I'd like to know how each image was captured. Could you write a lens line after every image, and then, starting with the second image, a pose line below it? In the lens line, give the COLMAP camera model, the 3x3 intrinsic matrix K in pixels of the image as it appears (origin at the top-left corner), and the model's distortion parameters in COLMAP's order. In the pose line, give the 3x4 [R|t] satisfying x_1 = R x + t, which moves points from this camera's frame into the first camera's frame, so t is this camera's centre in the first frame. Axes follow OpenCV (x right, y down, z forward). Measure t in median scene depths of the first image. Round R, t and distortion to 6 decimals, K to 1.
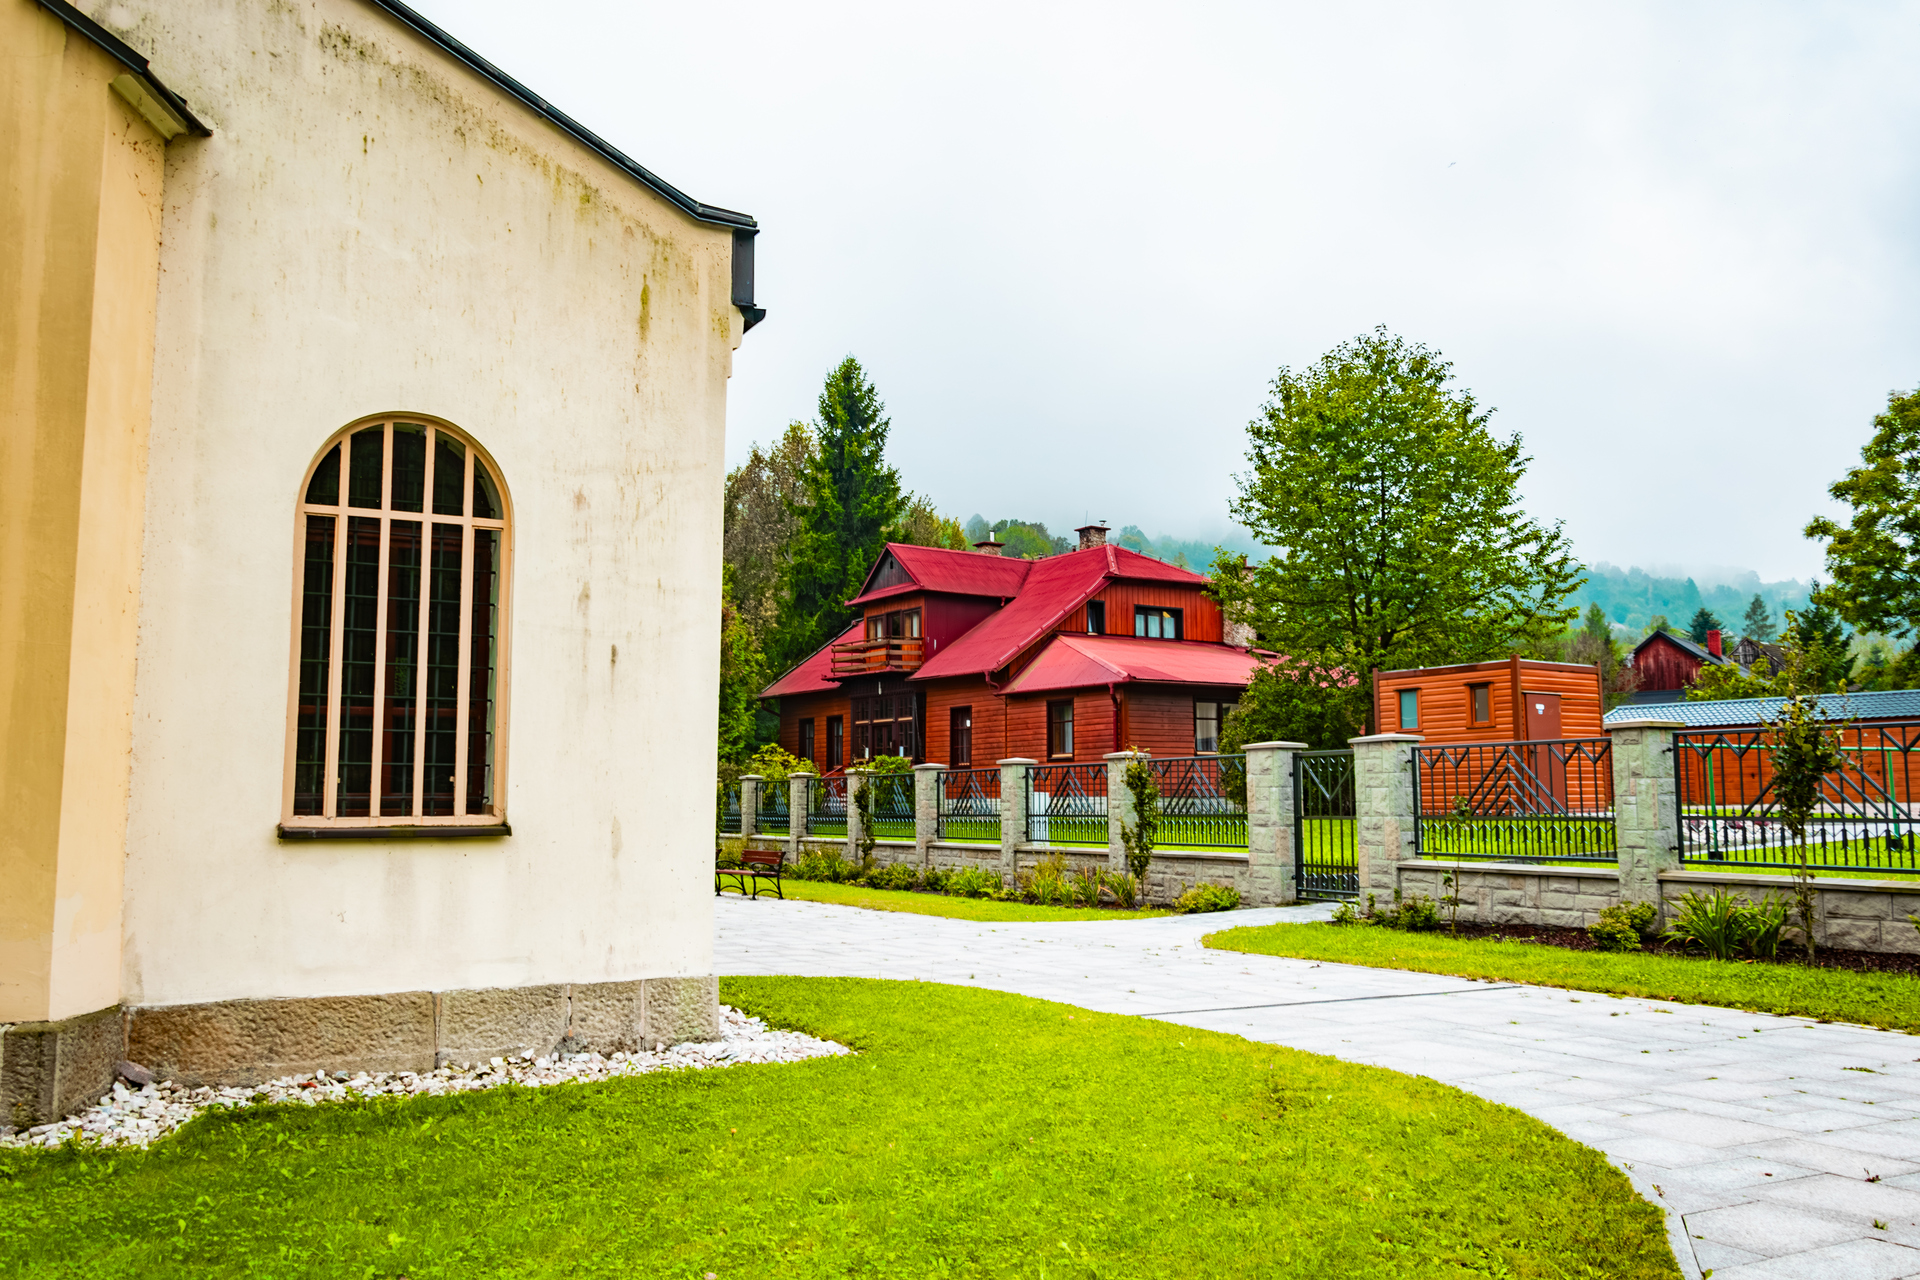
lens RADIAL K [[1532.8, 0, 949.6], [0, 1532.8, 650.7], [0, 0, 1]] dist [-0.004426, 0.006266]
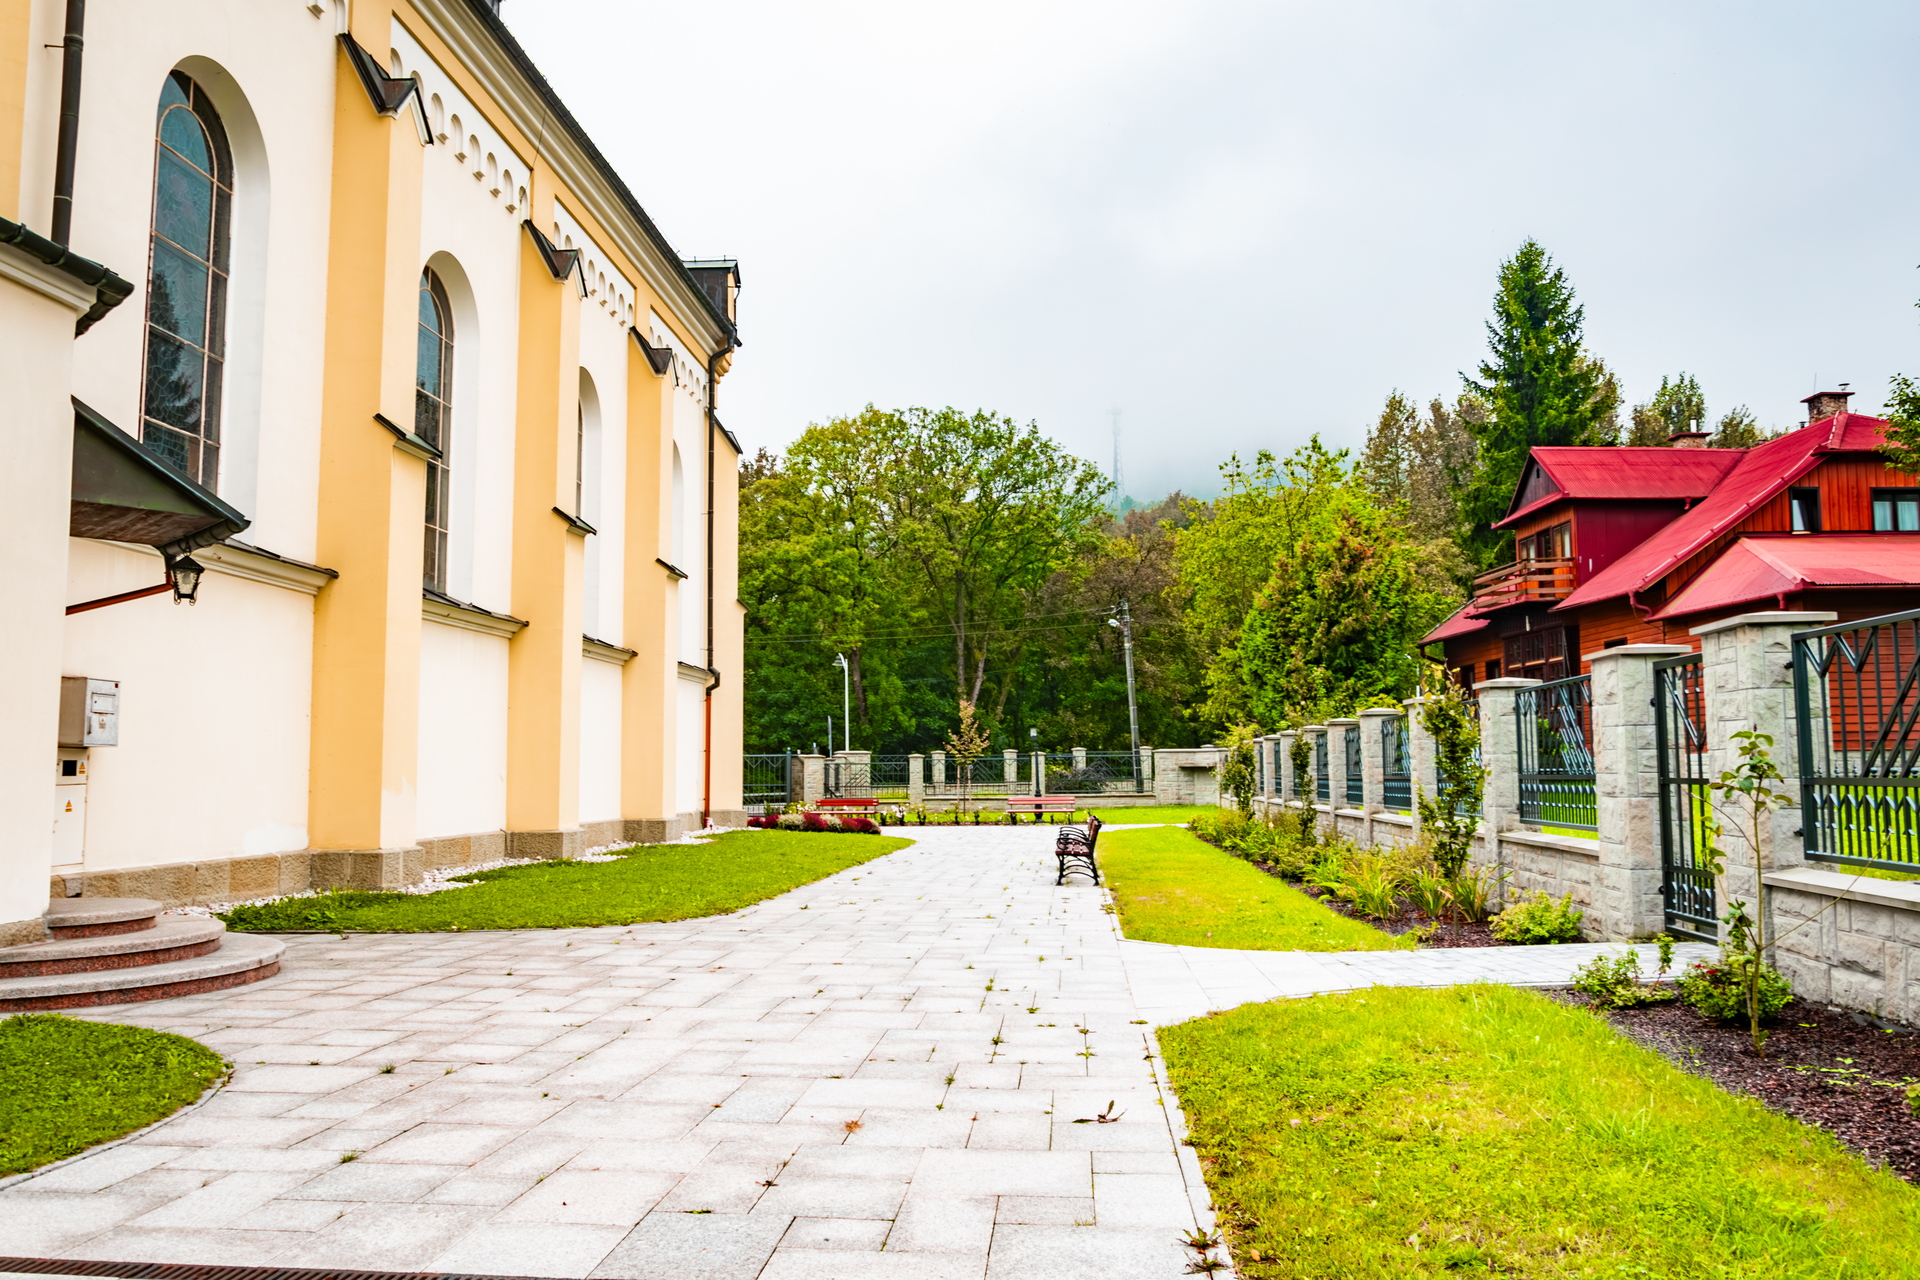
lens RADIAL K [[1472.3, 0, 942.0], [0, 1472.3, 647.8], [0, 0, 1]] dist [-0.006755, -0.004881]
pose [[0.842292, -0.050171, -0.536681, 0.165864], [0.060156, 0.998188, 0.001097, 0.025835], [0.535654, -0.033208, 0.843785, 0.239526]]
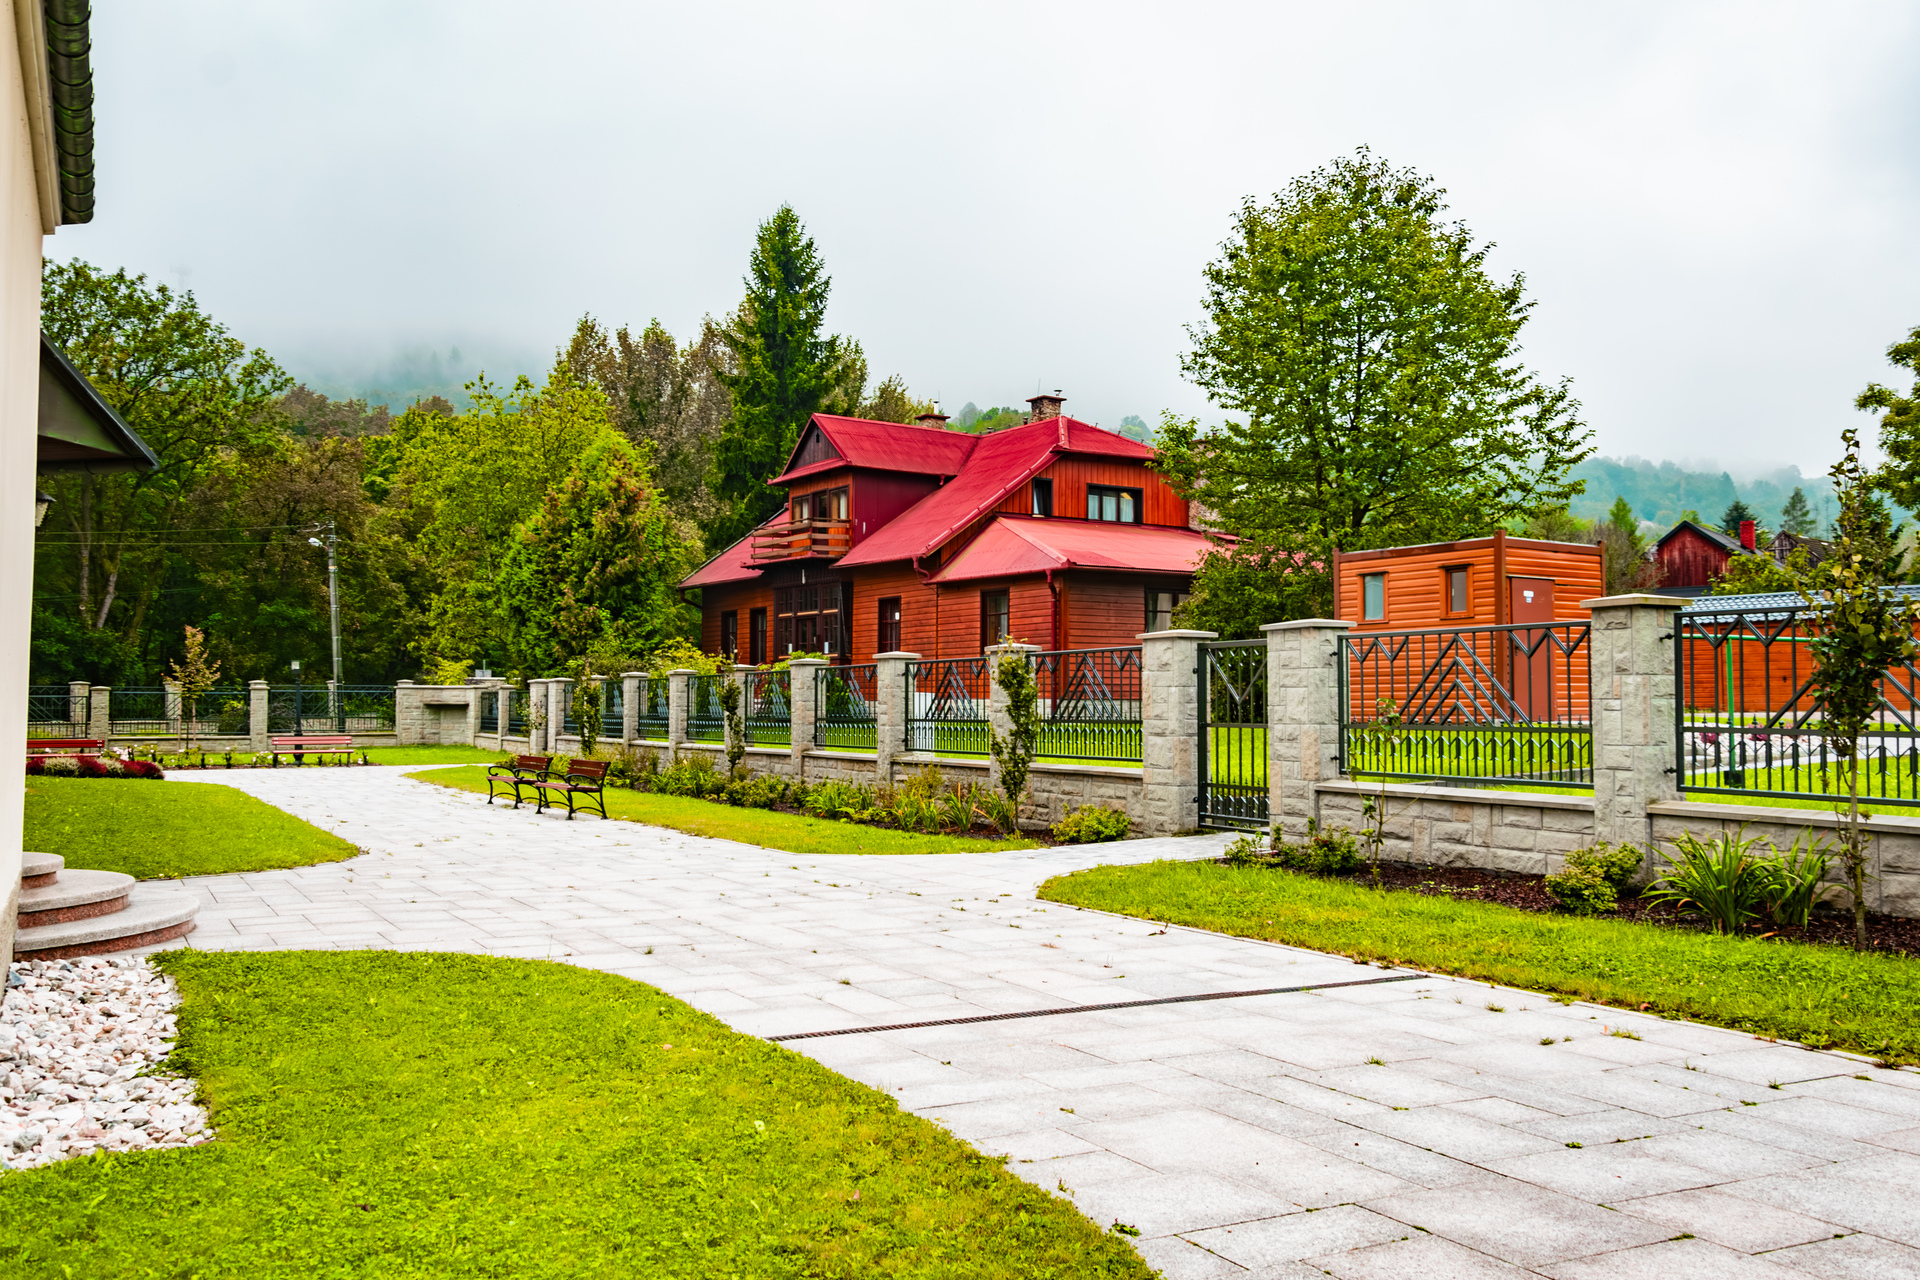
lens RADIAL K [[1598.4, 0, 950.5], [0, 1598.4, 649.5], [0, 0, 1]] dist [0.041867, -0.007831]
pose [[0.999977, 0.004889, 0.004751, 0.052478], [-0.005182, 0.997950, 0.063788, 0.010005], [-0.004429, -0.063811, 0.997952, 0.099495]]
